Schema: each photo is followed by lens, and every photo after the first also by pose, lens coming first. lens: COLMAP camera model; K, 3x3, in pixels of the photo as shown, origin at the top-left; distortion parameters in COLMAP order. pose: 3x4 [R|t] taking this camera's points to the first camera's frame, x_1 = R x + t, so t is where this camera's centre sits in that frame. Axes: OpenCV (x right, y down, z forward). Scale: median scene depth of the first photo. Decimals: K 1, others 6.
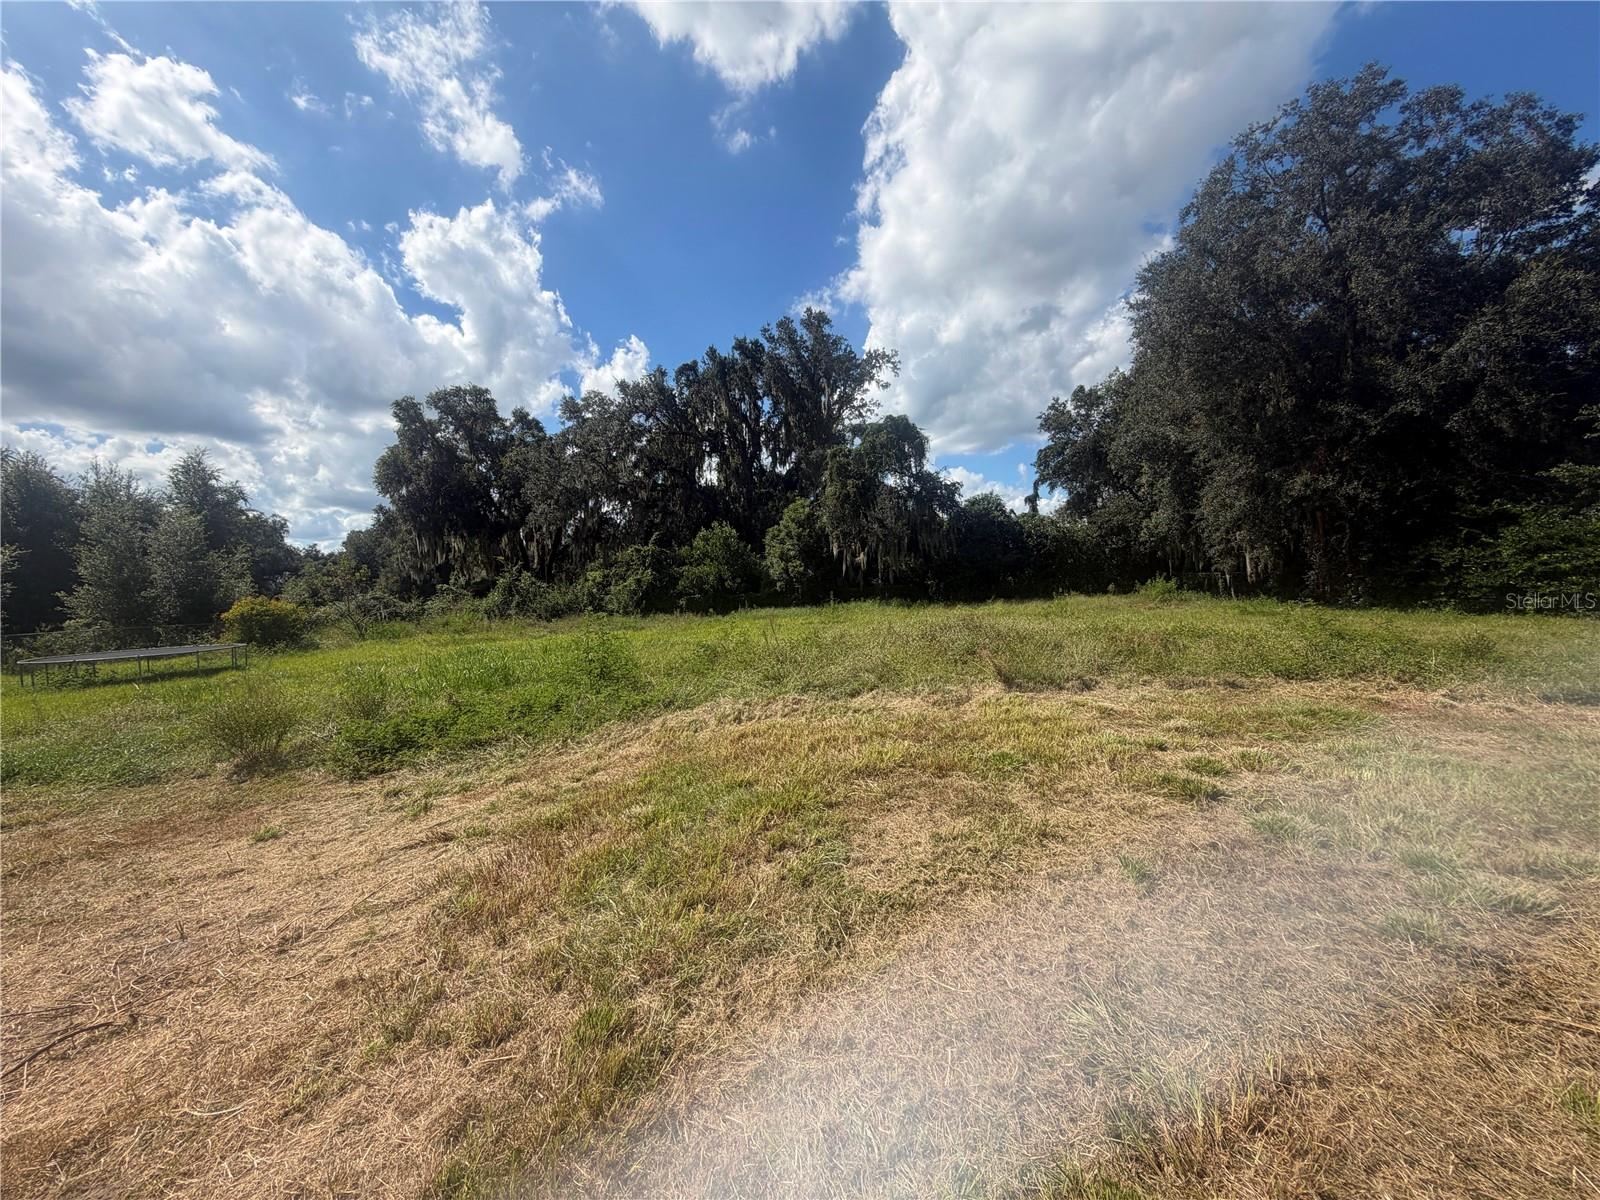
lens RADIAL K [[638.1, 0, 796.4], [0, 638.1, 601.3], [0, 0, 1]] dist [-0.002763, 0.000480]
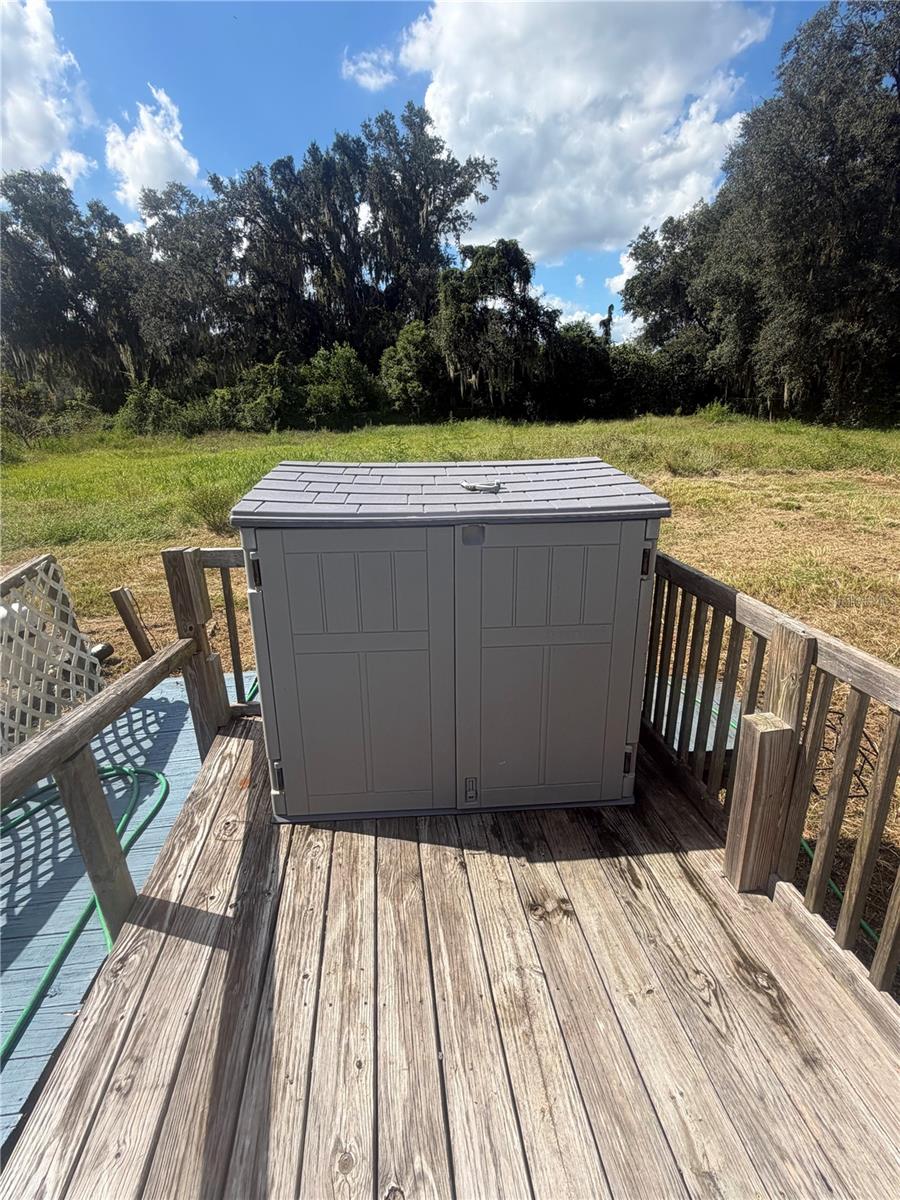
lens RADIAL K [[595.5, 0, 453.2], [0, 595.5, 603.4], [0, 0, 1]] dist [-0.005258, 0.001321]
pose [[0.988309, -0.037905, 0.147680, -0.100545], [-0.007543, 0.955261, 0.295667, -0.001229], [-0.152281, -0.293325, 0.943807, -0.106260]]
